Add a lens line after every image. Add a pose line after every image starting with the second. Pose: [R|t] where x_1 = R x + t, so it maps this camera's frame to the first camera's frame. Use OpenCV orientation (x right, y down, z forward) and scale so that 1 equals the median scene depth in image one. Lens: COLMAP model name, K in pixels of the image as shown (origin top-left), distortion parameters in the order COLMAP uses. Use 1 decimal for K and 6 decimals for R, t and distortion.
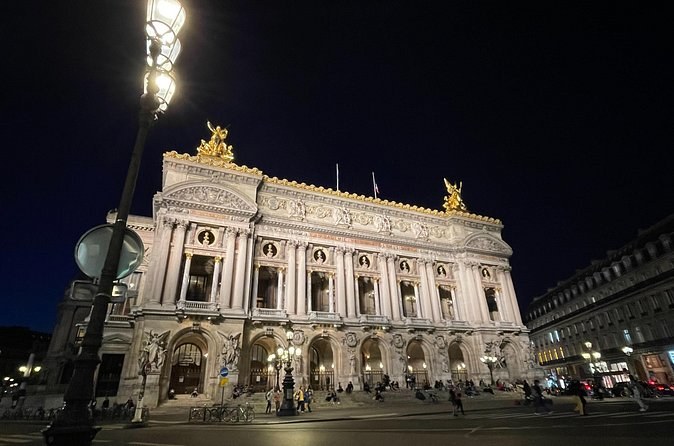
lens RADIAL K [[353.1, 0, 337.0], [0, 353.1, 223.0], [0, 0, 1]] dist [0.001855, -0.000075]
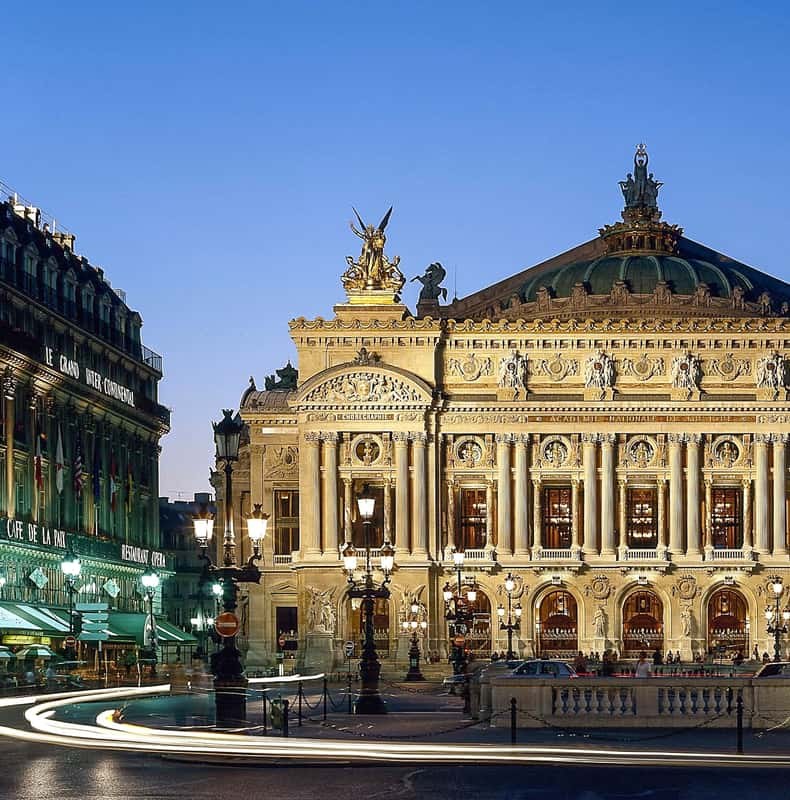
lens RADIAL K [[2068.5, 0, 395.0], [0, 2068.5, 400.0], [0, 0, 1]] dist [-0.151123, -0.092515]
pose [[0.852128, -0.035621, -0.522119, 1.719742], [0.199118, 0.944712, 0.260520, -1.053962], [0.483973, -0.325959, 0.812109, -2.126594]]
